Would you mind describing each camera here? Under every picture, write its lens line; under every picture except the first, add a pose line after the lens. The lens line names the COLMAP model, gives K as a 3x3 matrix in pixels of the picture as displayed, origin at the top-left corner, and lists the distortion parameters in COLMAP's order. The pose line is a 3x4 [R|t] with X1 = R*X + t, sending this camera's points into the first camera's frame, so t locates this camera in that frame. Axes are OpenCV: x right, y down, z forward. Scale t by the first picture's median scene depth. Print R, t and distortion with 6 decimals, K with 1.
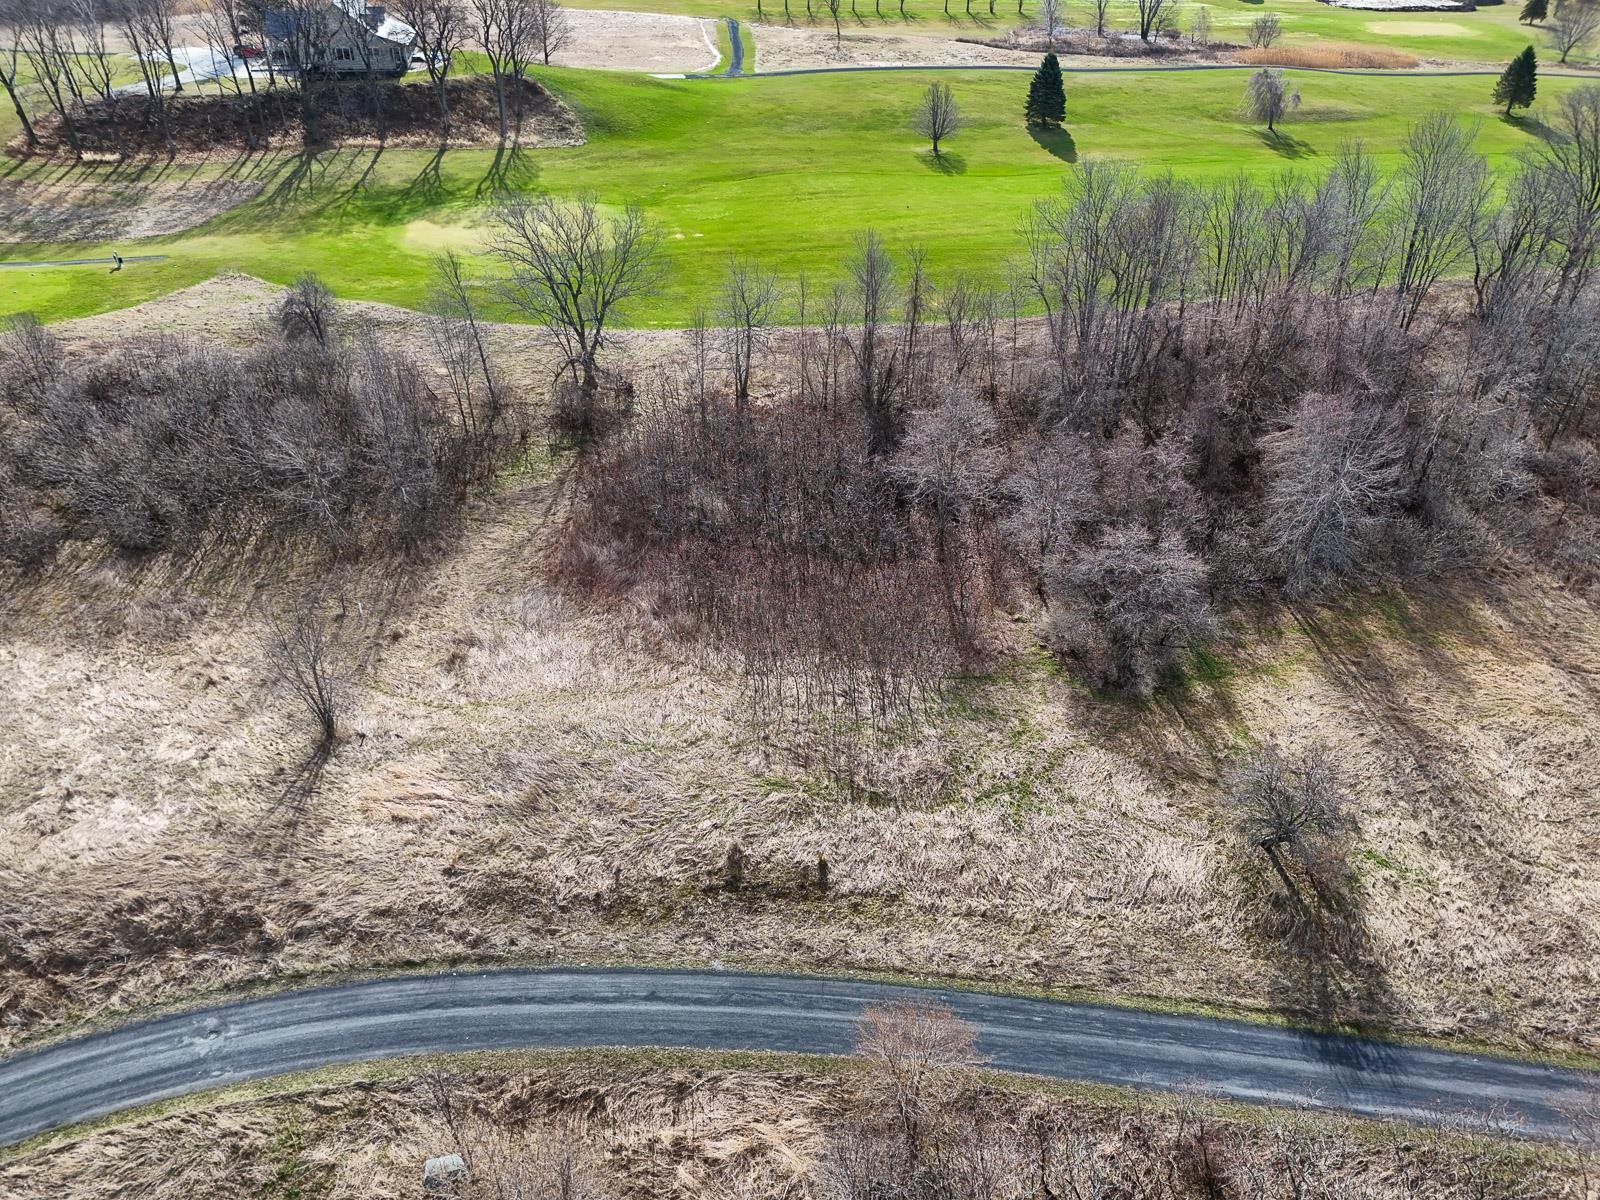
lens RADIAL K [[1170.6, 0, 798.9], [0, 1170.6, 601.2], [0, 0, 1]] dist [0.078198, -0.080184]
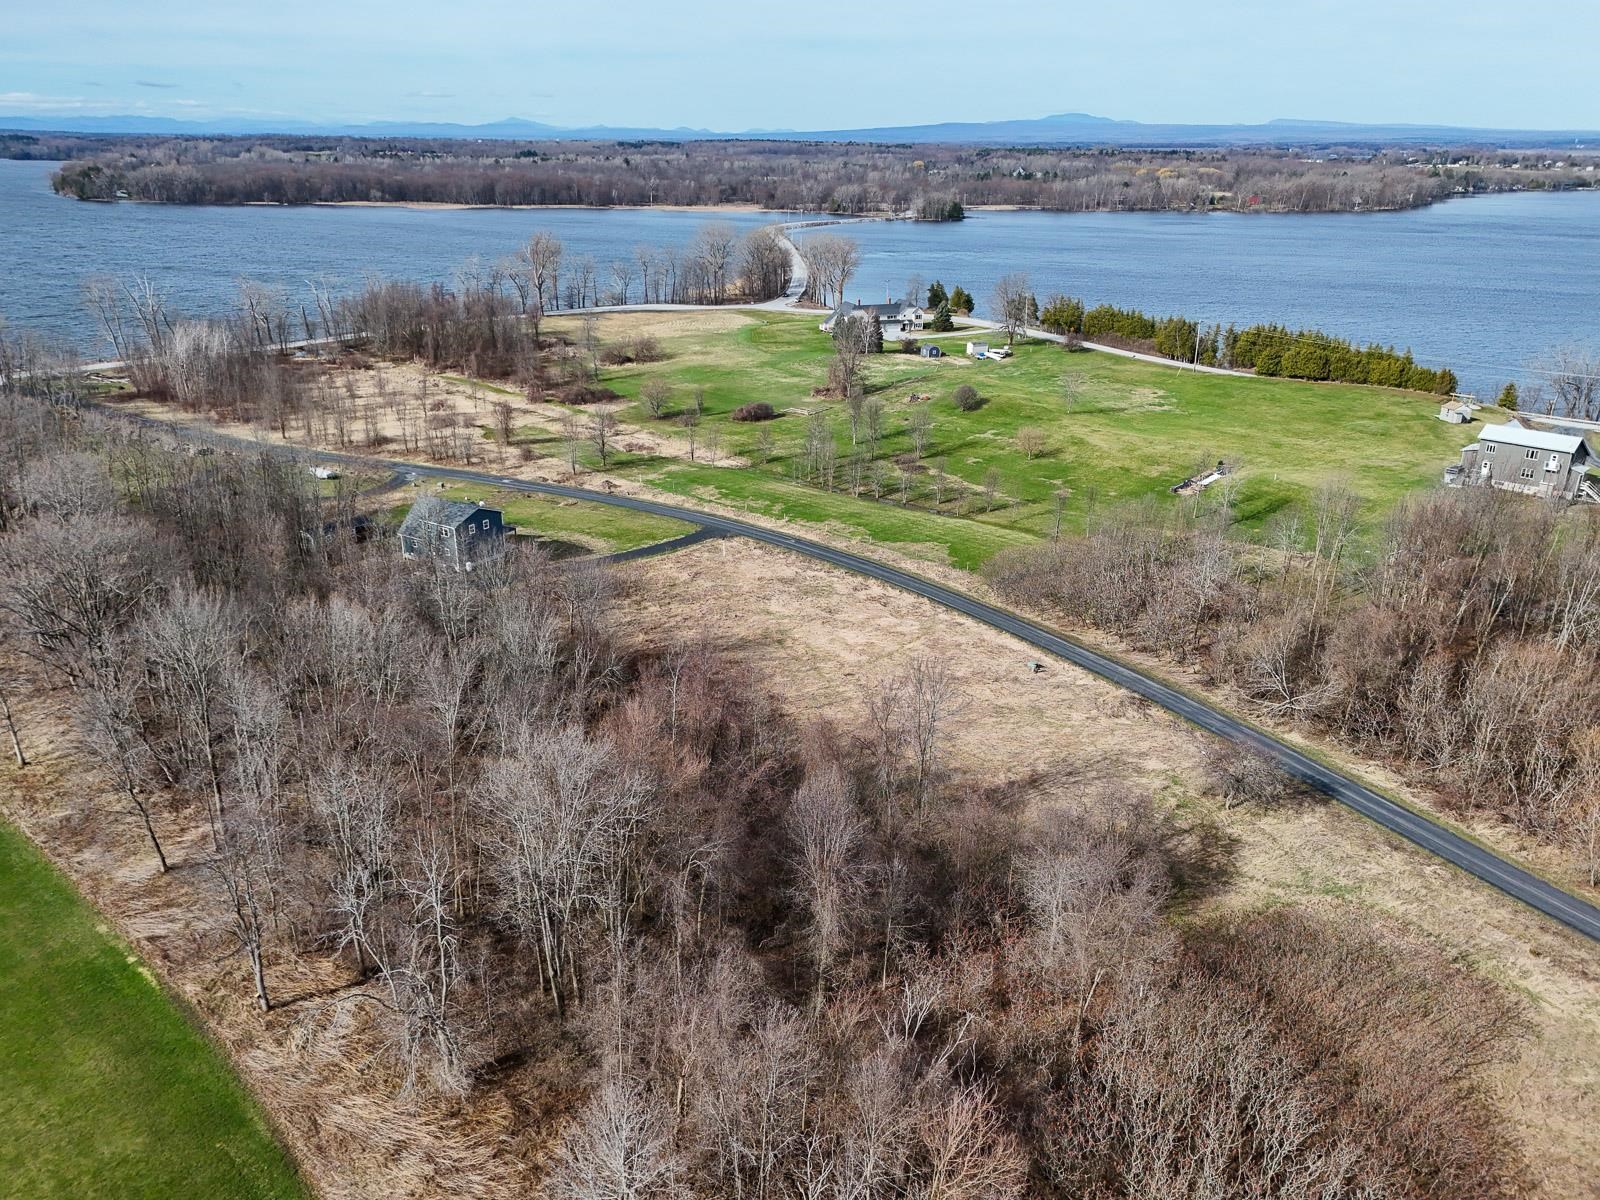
lens RADIAL K [[1158.2, 0, 799.1], [0, 1158.2, 627.9], [0, 0, 1]] dist [0.073245, -0.066387]
pose [[-0.487764, -0.350658, 0.799453, -0.491128], [0.487746, 0.650043, 0.582708, -1.143642], [-0.724010, 0.674153, -0.146035, 1.487498]]
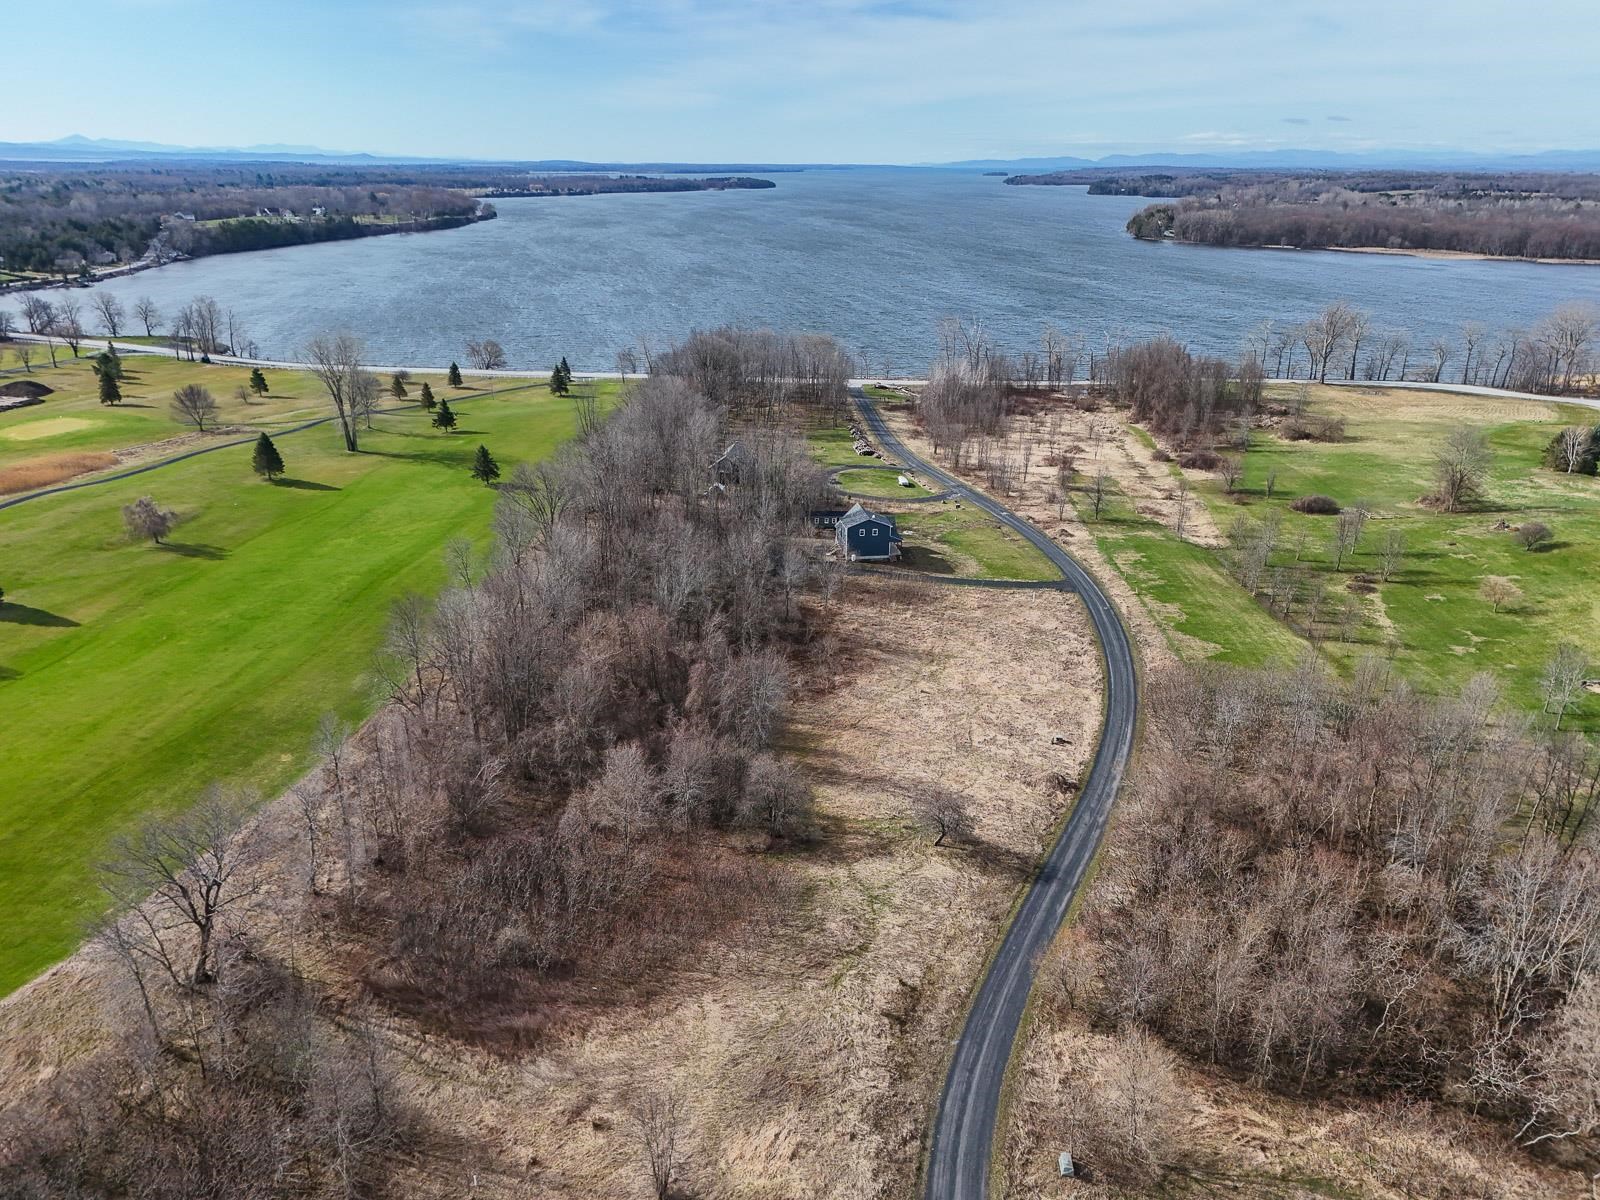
lens RADIAL K [[1170.6, 0, 798.9], [0, 1170.6, 601.2], [0, 0, 1]] dist [0.078198, -0.080184]
pose [[0.338788, -0.337537, 0.878232, -1.287924], [0.534173, 0.837409, 0.115784, -0.492322], [-0.774520, 0.429902, 0.464007, 0.087597]]
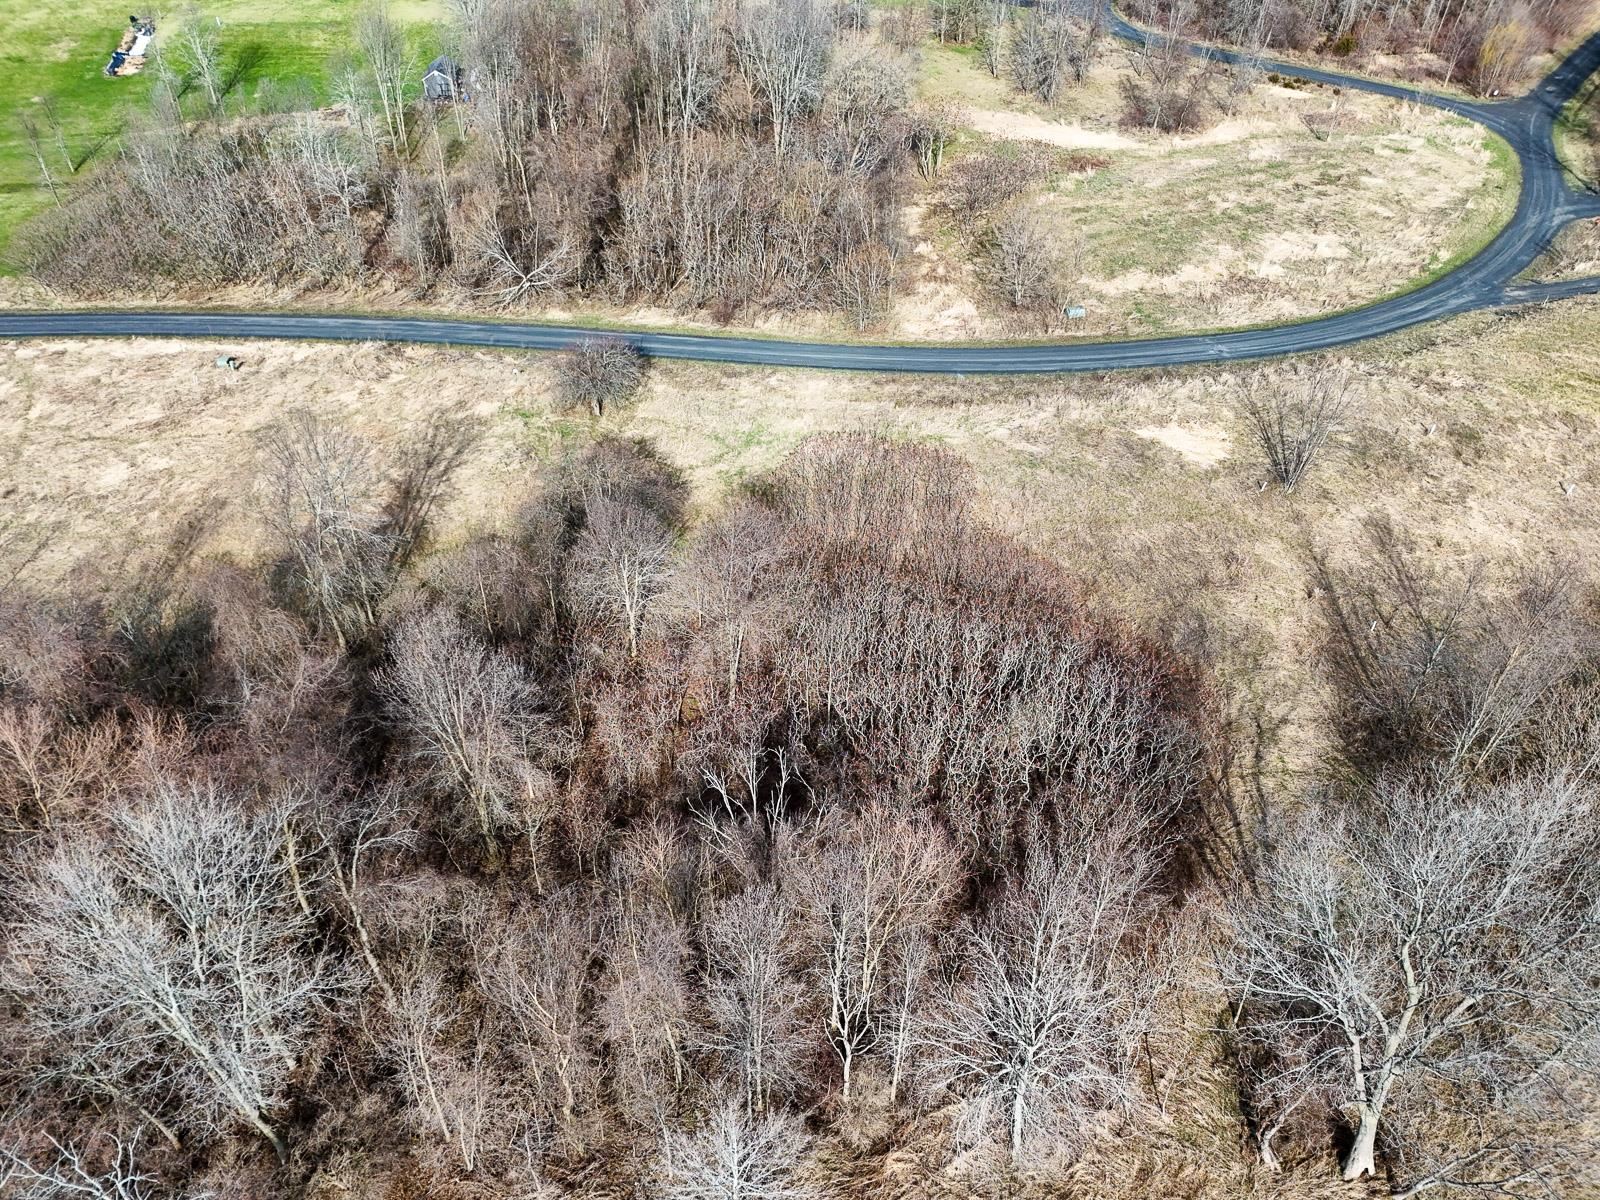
lens RADIAL K [[1170.6, 0, 798.9], [0, 1170.6, 601.2], [0, 0, 1]] dist [0.078198, -0.080184]
pose [[-0.996540, -0.070944, 0.043312, 0.062291], [0.026481, 0.222947, 0.974471, -1.184892], [-0.078789, 0.972246, -0.220297, 1.543956]]
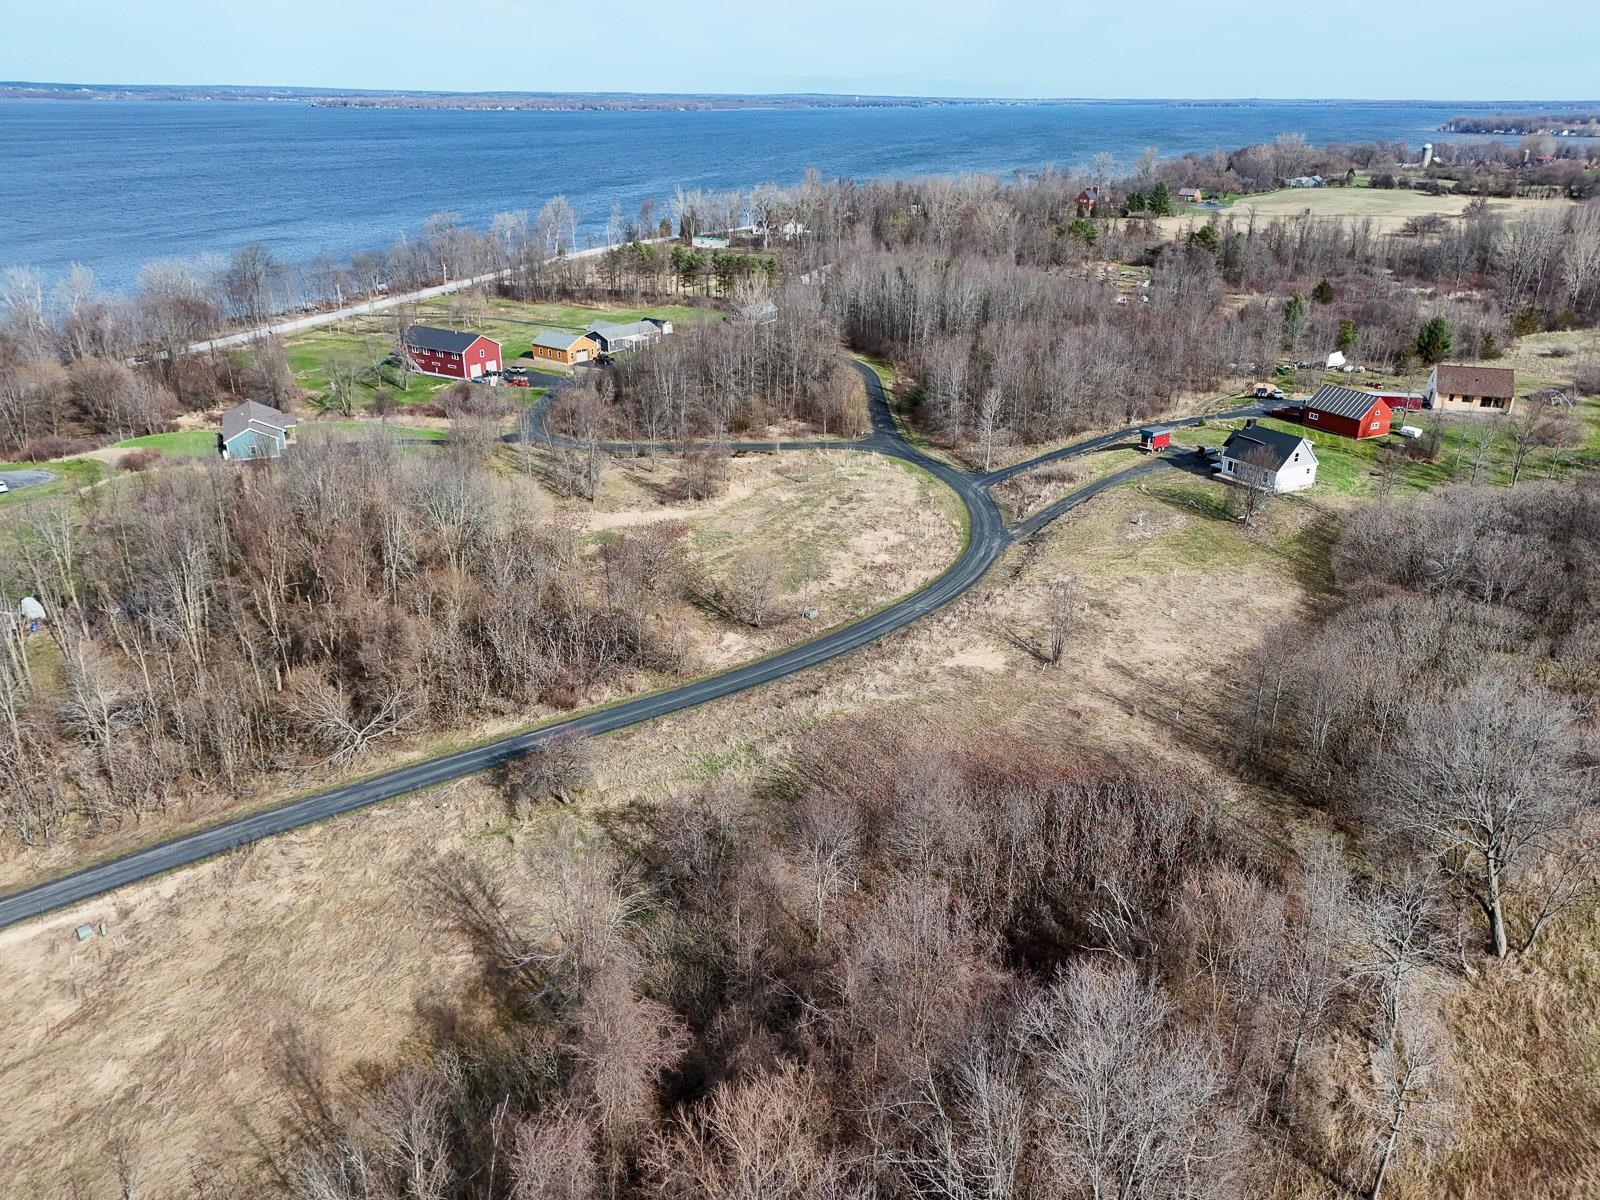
lens RADIAL K [[1138.1, 0, 825.7], [0, 1138.1, 662.6], [0, 0, 1]] dist [0.036119, -0.033553]
pose [[-0.803508, 0.242117, -0.543834, 0.910501], [-0.359427, 0.530924, 0.767419, -1.204645], [0.474539, 0.812096, -0.339578, 1.540969]]
